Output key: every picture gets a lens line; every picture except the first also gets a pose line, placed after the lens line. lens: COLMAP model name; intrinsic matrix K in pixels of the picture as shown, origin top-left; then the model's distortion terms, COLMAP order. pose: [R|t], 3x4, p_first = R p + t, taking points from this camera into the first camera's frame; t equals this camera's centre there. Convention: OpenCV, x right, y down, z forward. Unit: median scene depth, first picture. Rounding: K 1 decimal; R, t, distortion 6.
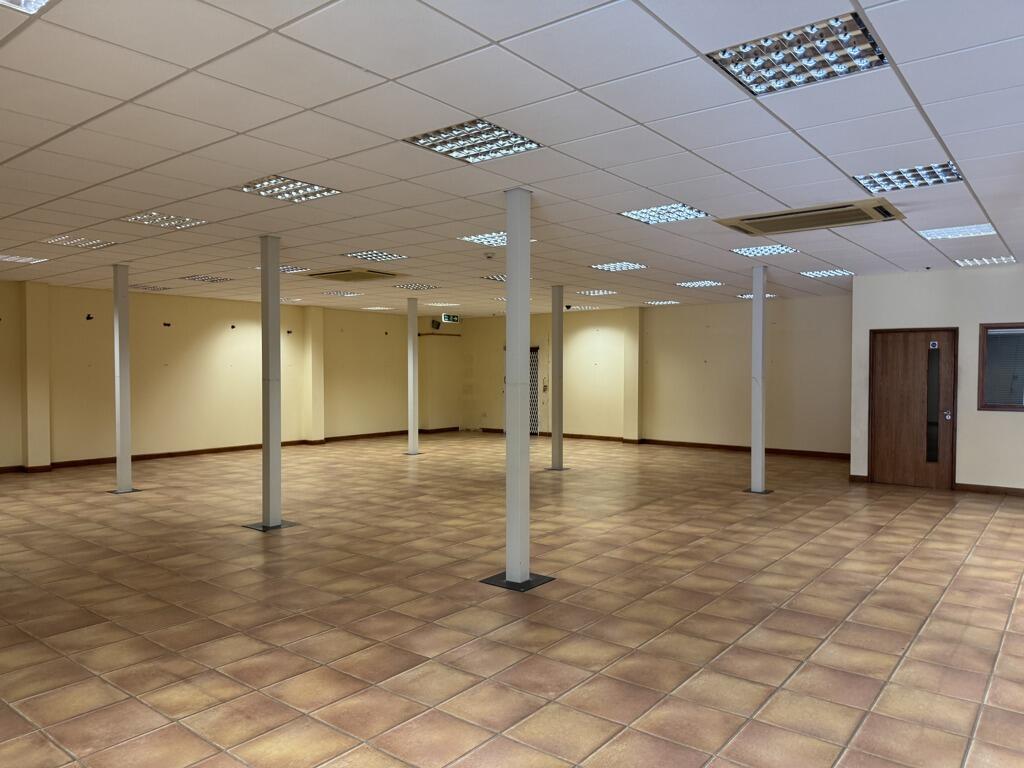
lens RADIAL K [[721.2, 0, 512.0], [0, 721.2, 384.0], [0, 0, 1]] dist [0.069986, -0.090127]
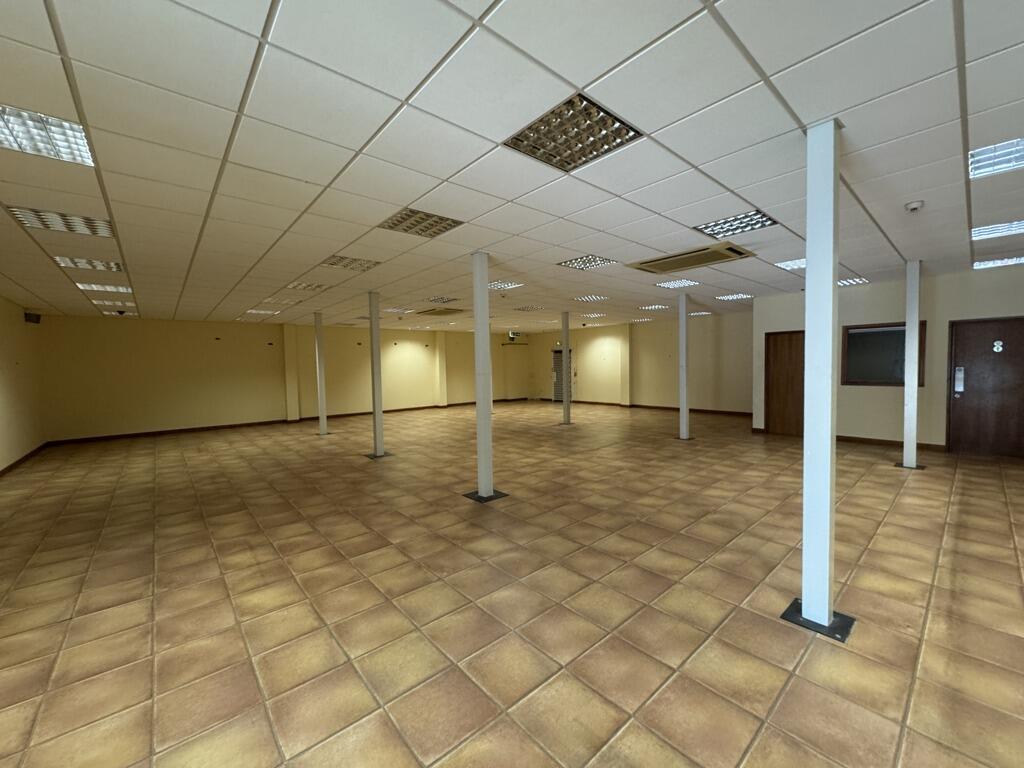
lens RADIAL K [[407.5, 0, 512.0], [0, 407.5, 384.0], [0, 0, 1]] dist [-0.001024, 0.000080]
pose [[0.981291, -0.012906, -0.192096, 0.252937], [0.018683, 0.999425, 0.028296, -0.003329], [0.191620, -0.031355, 0.980968, 0.124442]]
